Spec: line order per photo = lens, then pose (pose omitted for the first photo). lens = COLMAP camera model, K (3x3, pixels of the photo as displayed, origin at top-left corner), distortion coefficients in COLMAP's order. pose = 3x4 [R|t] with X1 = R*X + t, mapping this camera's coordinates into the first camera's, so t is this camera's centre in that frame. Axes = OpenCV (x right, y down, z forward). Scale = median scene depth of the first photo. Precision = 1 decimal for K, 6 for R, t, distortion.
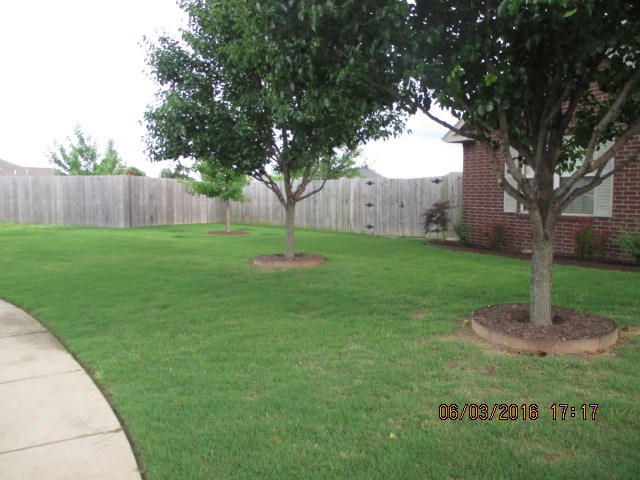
lens RADIAL K [[536.9, 0, 320.0], [0, 536.9, 240.0], [0, 0, 1]] dist [-0.012854, 0.001324]
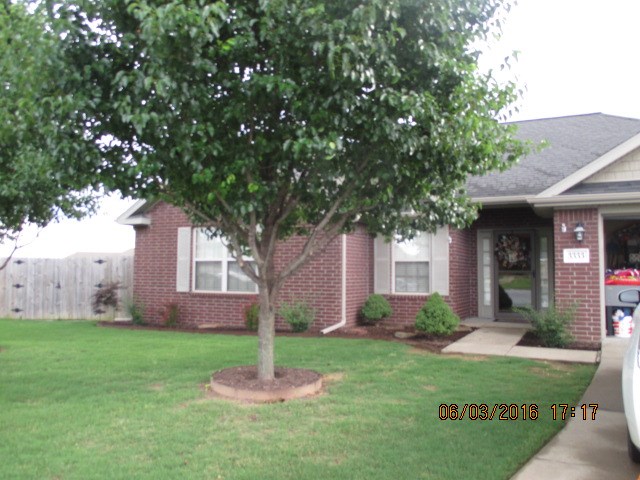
lens RADIAL K [[536.9, 0, 320.0], [0, 536.9, 240.0], [0, 0, 1]] dist [-0.012854, 0.001324]
pose [[0.777618, 0.047599, 0.626932, -0.152385], [0.047081, 0.989922, -0.133556, 0.004417], [-0.626971, 0.133372, 0.767541, -0.040192]]
